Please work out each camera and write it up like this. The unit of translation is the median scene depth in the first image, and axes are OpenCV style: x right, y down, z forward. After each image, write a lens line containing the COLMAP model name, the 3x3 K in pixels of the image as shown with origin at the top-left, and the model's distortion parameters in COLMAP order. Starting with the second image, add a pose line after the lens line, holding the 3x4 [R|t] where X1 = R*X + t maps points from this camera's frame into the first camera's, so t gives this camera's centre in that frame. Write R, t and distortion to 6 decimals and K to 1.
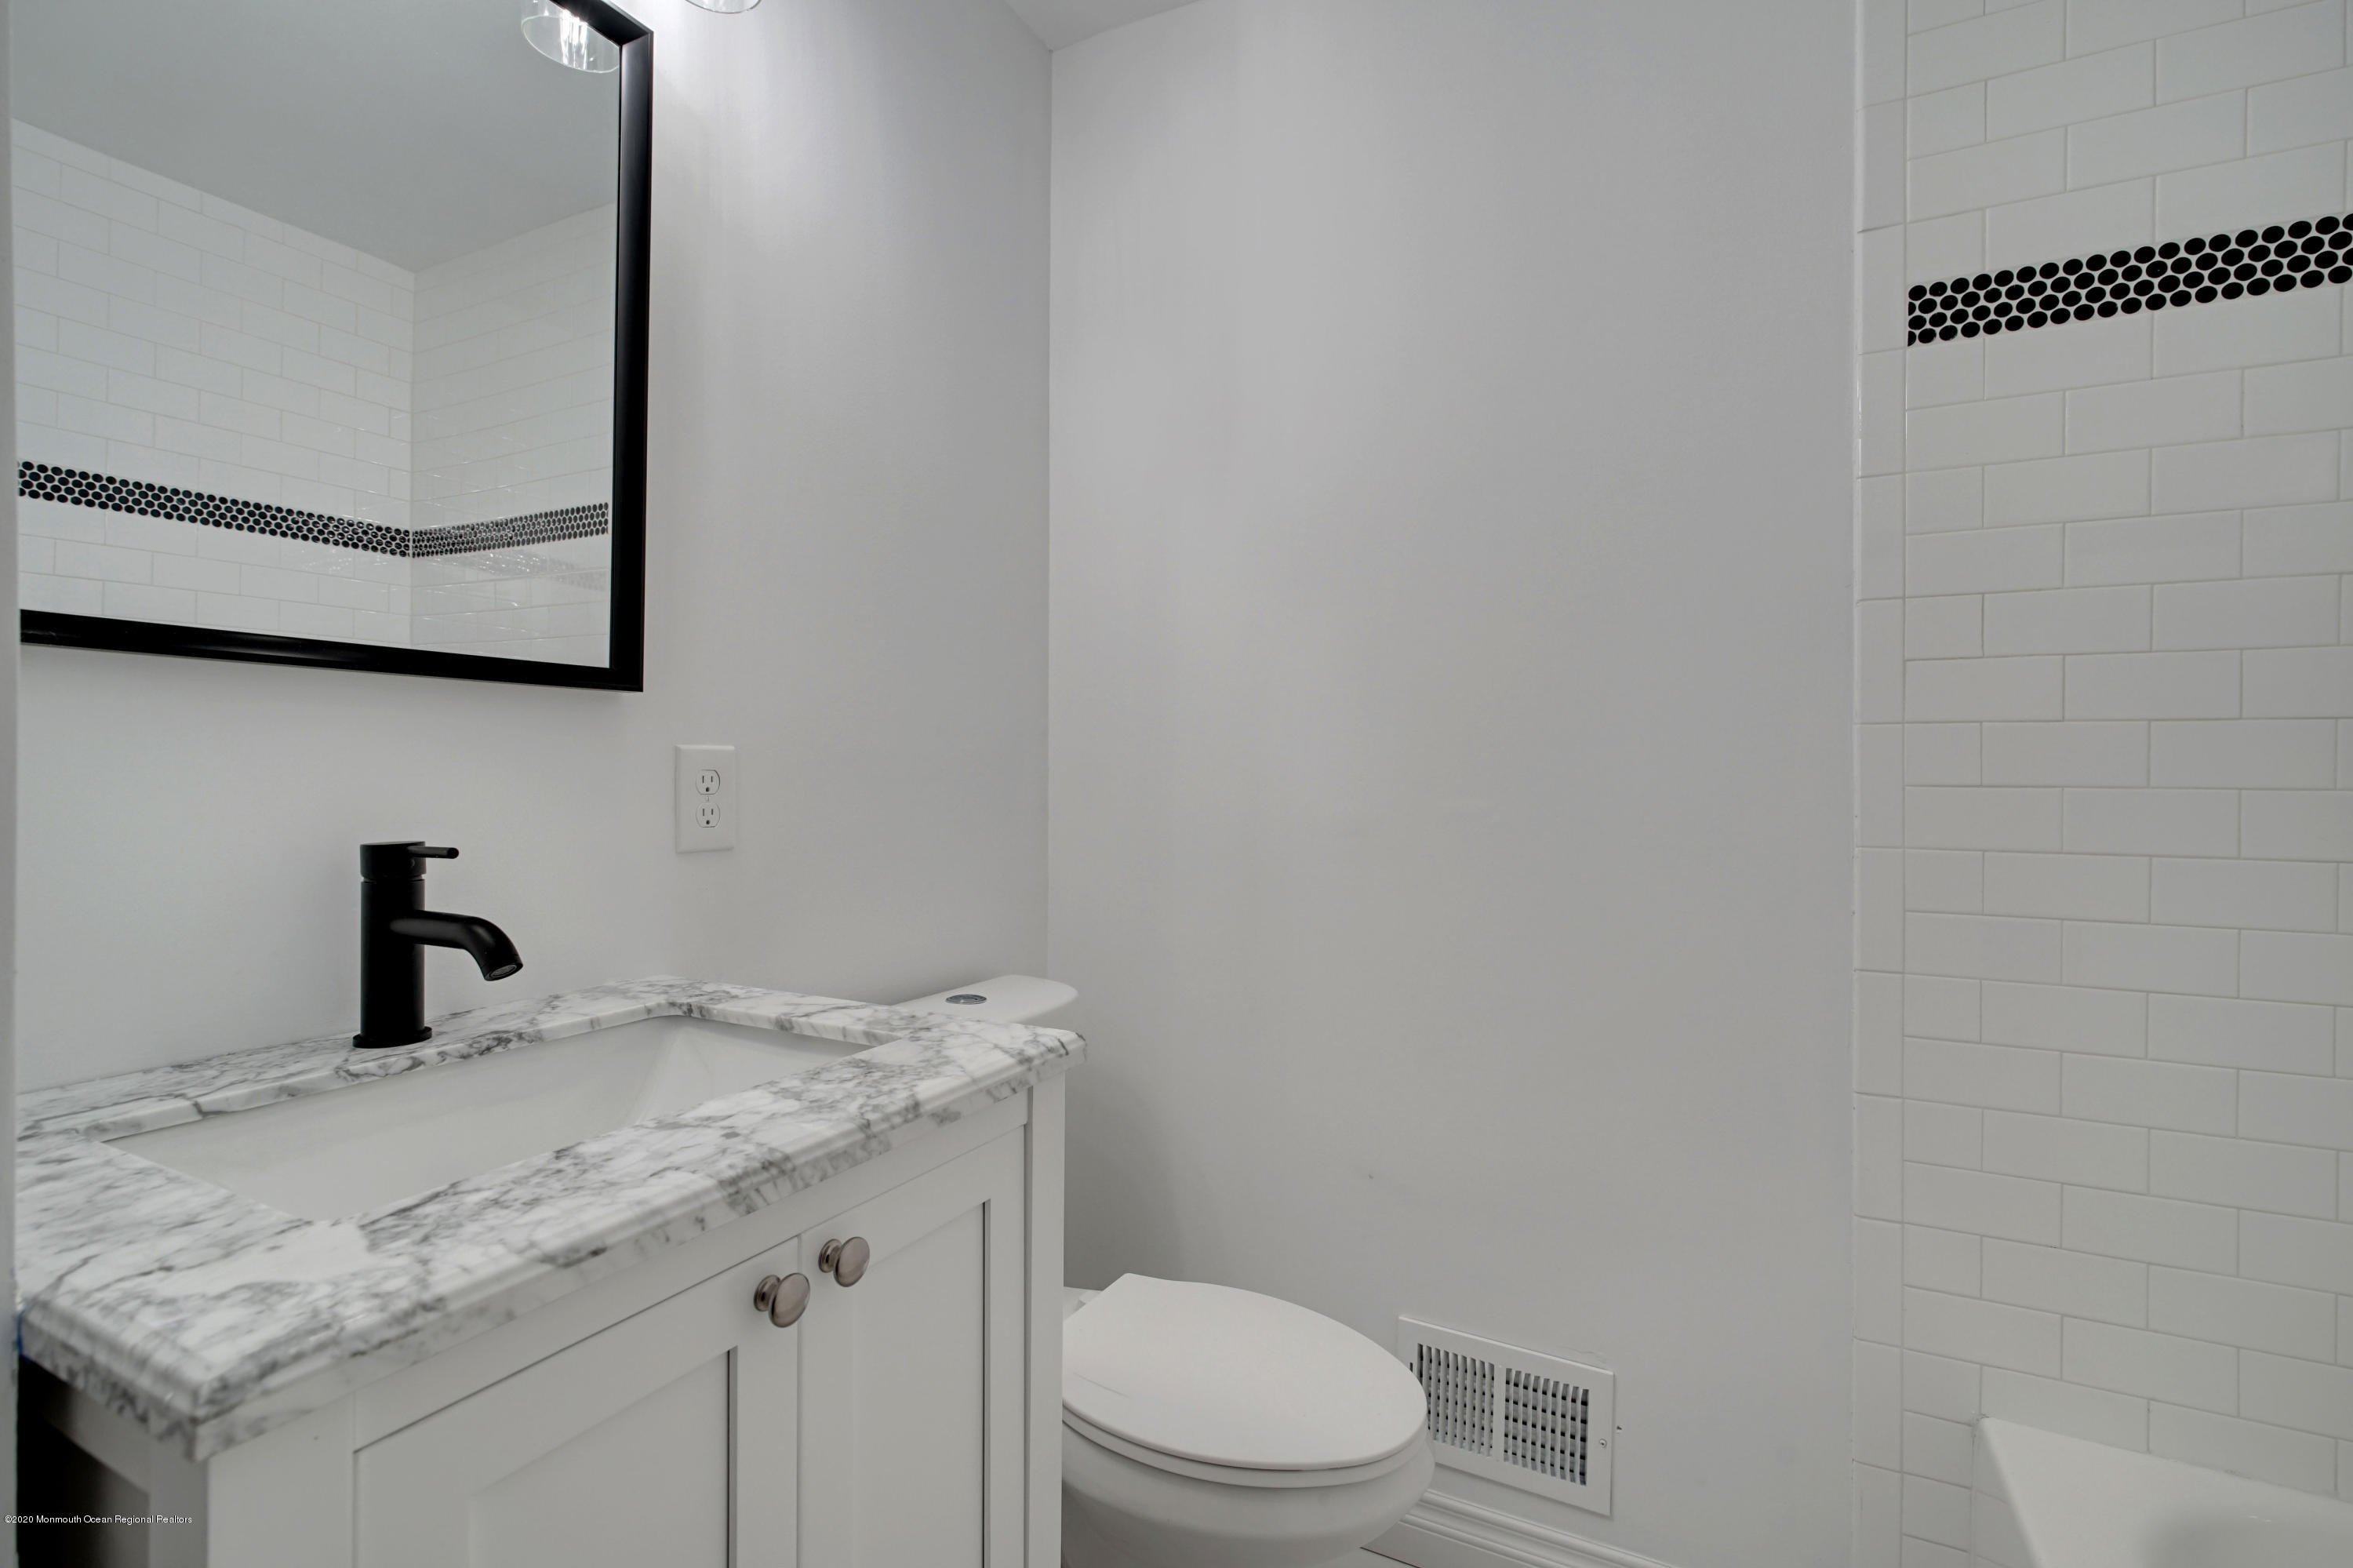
lens RADIAL K [[1057.9, 0, 1174.7], [0, 1057.9, 782.3], [0, 0, 1]] dist [-0.006955, 0.002813]
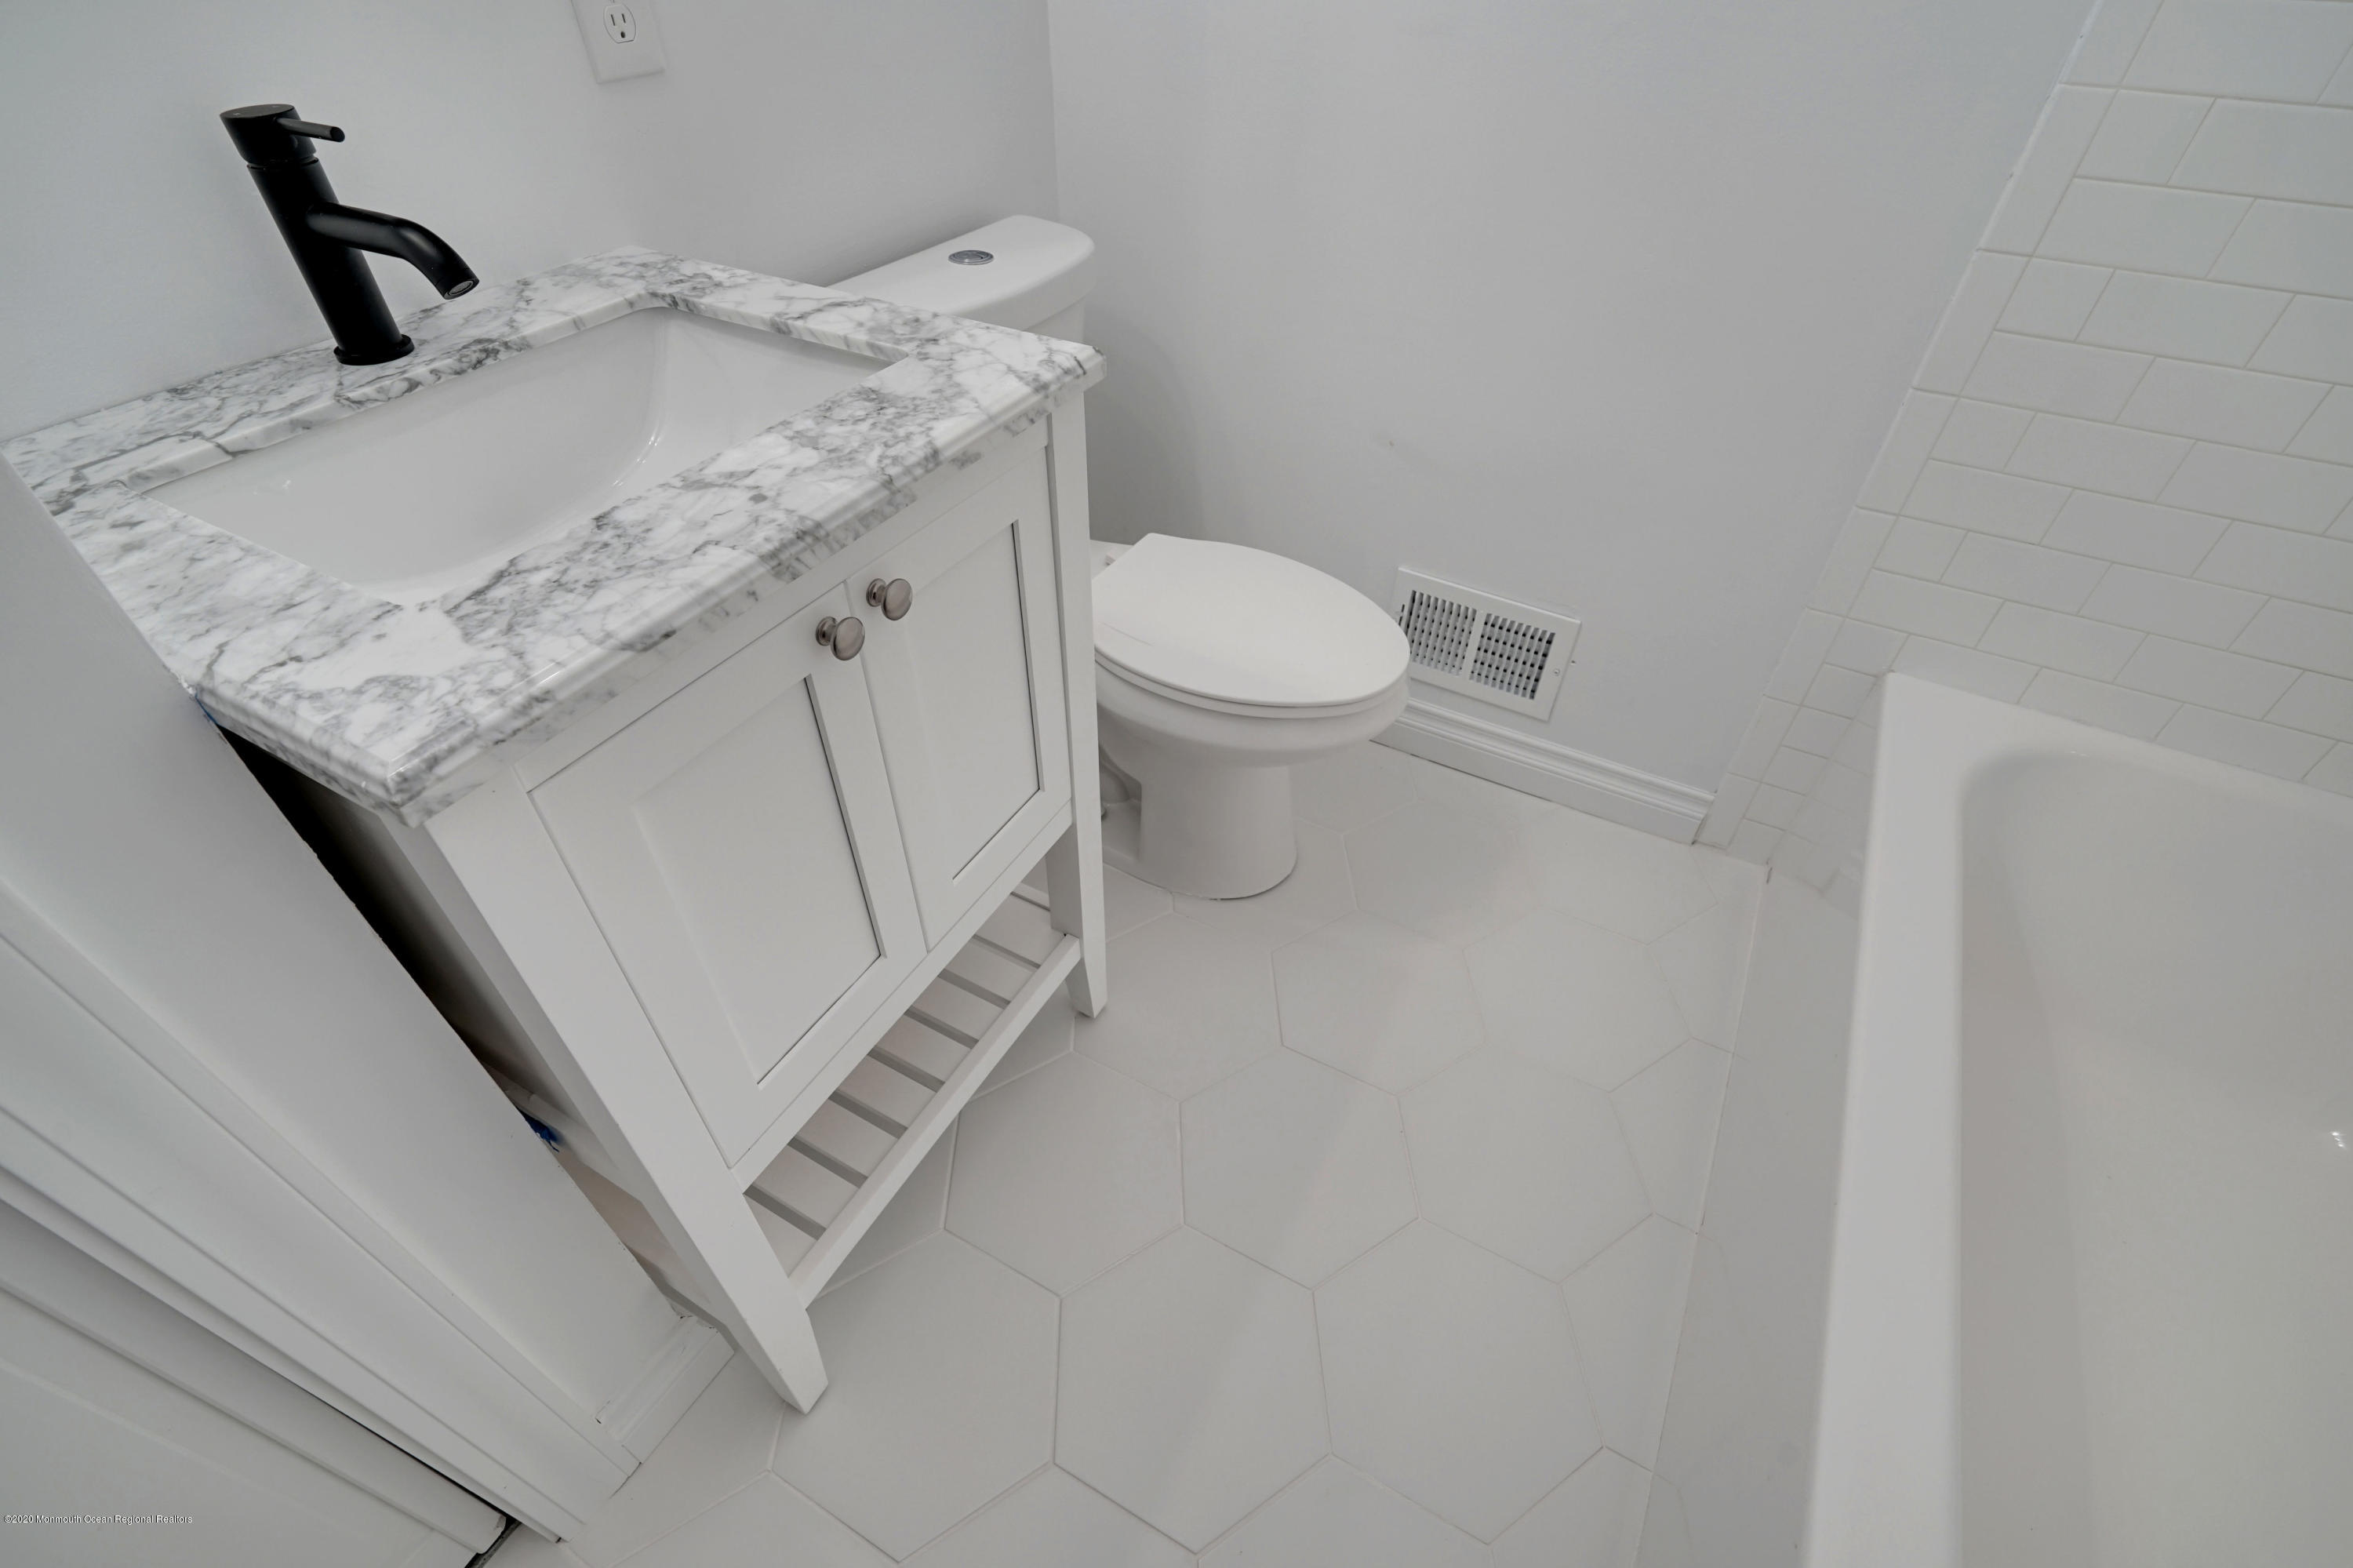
lens RADIAL K [[1057.9, 0, 1175.1], [0, 1057.9, 787.2], [0, 0, 1]] dist [-0.006955, 0.002813]
pose [[0.999606, 0.024757, -0.013225, 0.001155], [-0.009520, 0.742287, 0.670014, -0.118277], [0.026405, -0.669625, 0.742230, 0.055753]]
